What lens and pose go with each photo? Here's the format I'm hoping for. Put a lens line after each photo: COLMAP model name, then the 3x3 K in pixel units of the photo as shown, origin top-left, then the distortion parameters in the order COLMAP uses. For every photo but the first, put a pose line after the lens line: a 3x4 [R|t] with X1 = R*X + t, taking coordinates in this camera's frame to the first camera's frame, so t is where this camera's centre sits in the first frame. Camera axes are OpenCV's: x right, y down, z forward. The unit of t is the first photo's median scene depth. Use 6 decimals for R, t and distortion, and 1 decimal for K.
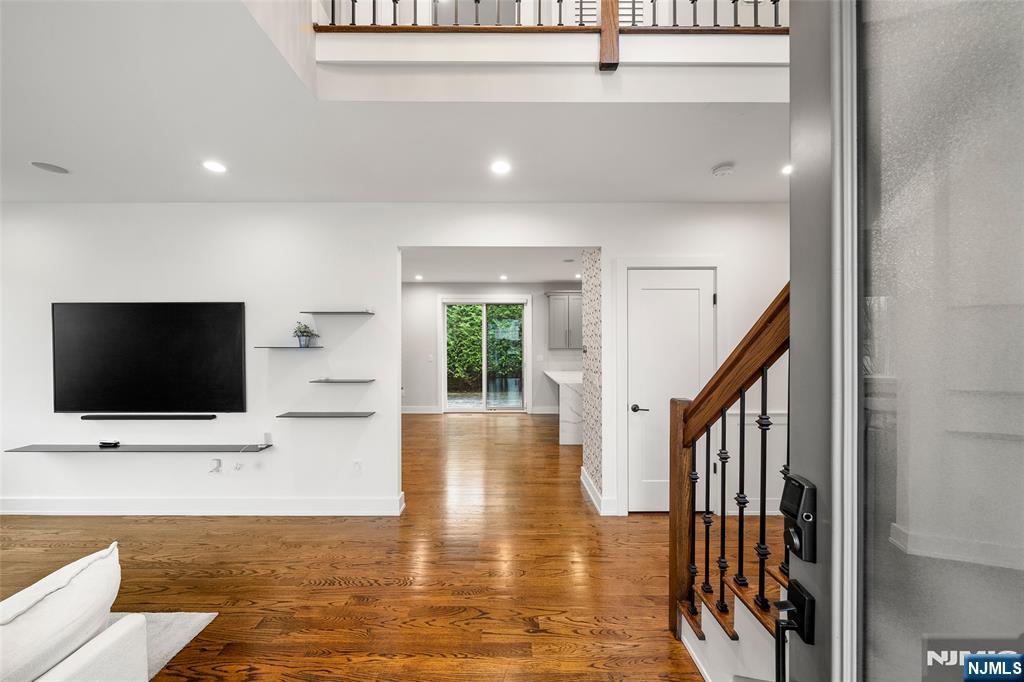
lens RADIAL K [[355.2, 0, 505.6], [0, 355.2, 342.8], [0, 0, 1]] dist [-0.000086, 0.000048]
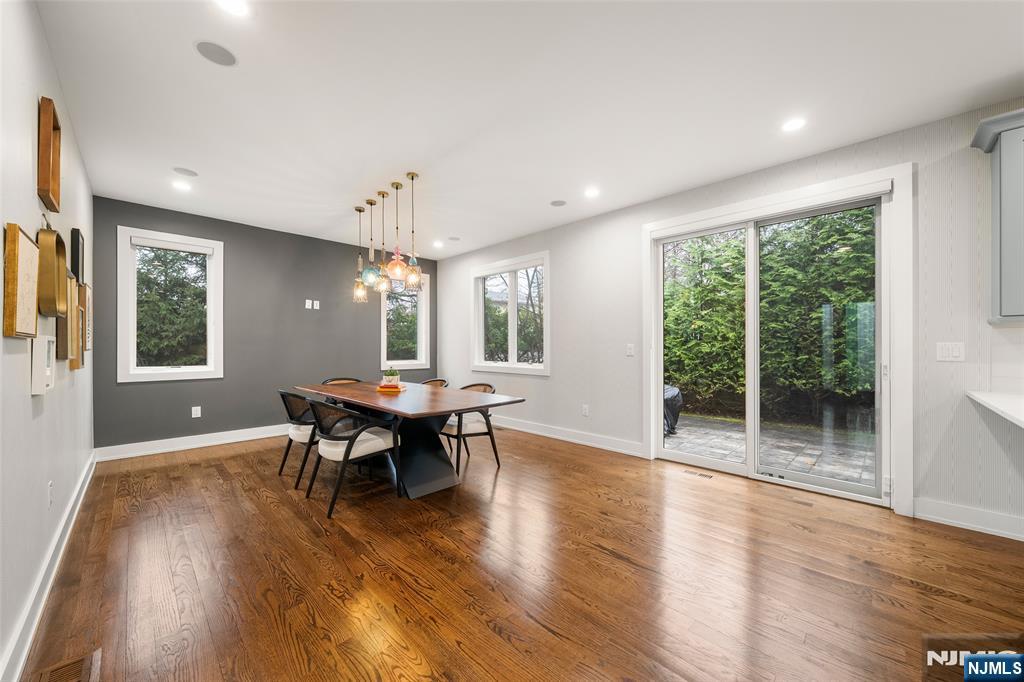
lens RADIAL K [[373.9, 0, 515.2], [0, 373.9, 349.6], [0, 0, 1]] dist [0.000574, -0.000103]
pose [[0.713140, -0.001944, -0.701019, 0.053928], [0.001417, 0.999998, -0.001331, 0.042032], [0.701020, -0.000044, 0.713142, 0.491585]]
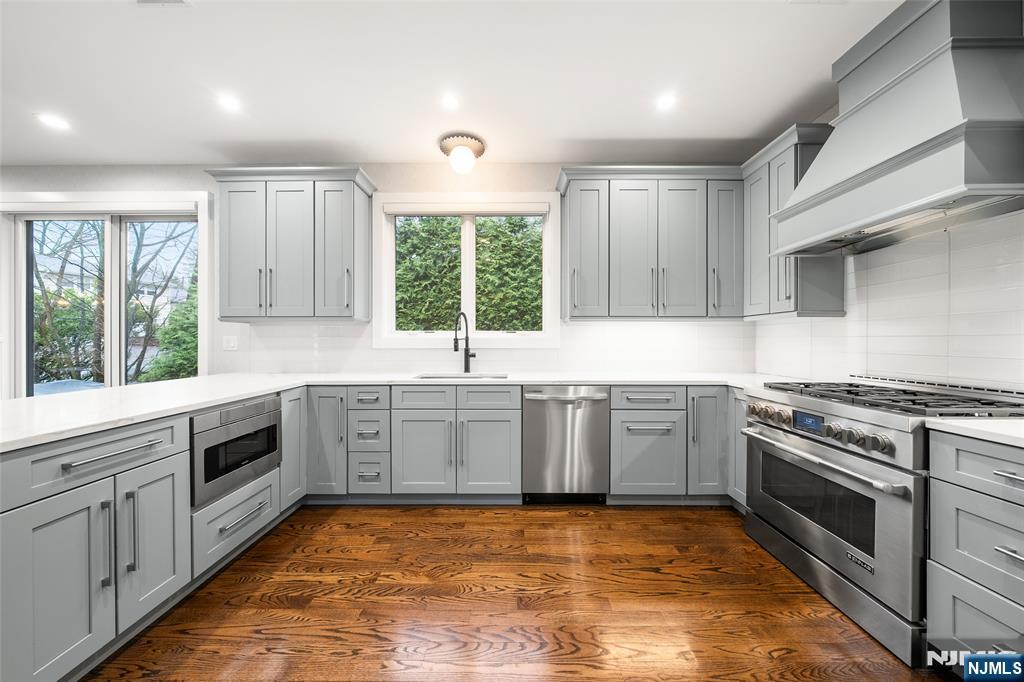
lens RADIAL K [[358.5, 0, 509.6], [0, 358.5, 342.5], [0, 0, 1]] dist [-0.005231, -0.000046]
pose [[0.999971, -0.007016, -0.003120, 0.429790], [0.007022, 0.999974, 0.001748, 0.043126], [0.003108, -0.001770, 0.999994, 0.590051]]
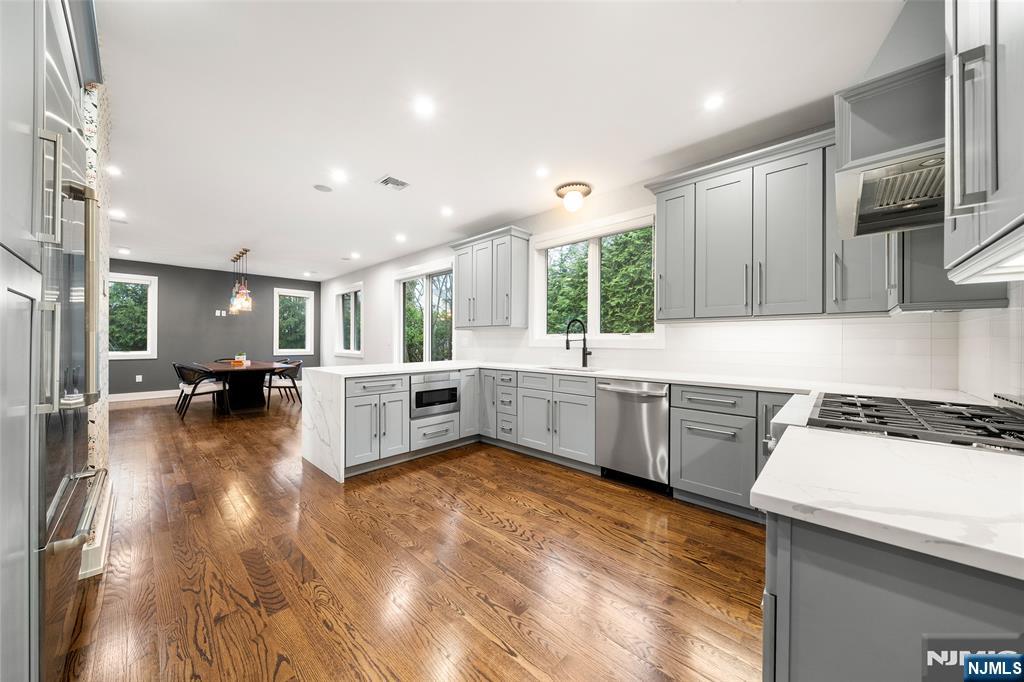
lens RADIAL K [[349.9, 0, 502.3], [0, 349.9, 341.6], [0, 0, 1]] dist [-0.000355, -0.000016]
pose [[0.722315, -0.002785, -0.691558, 0.640391], [-0.001457, 0.999984, -0.005550, 0.044388], [0.691562, 0.005017, 0.722299, 0.557221]]
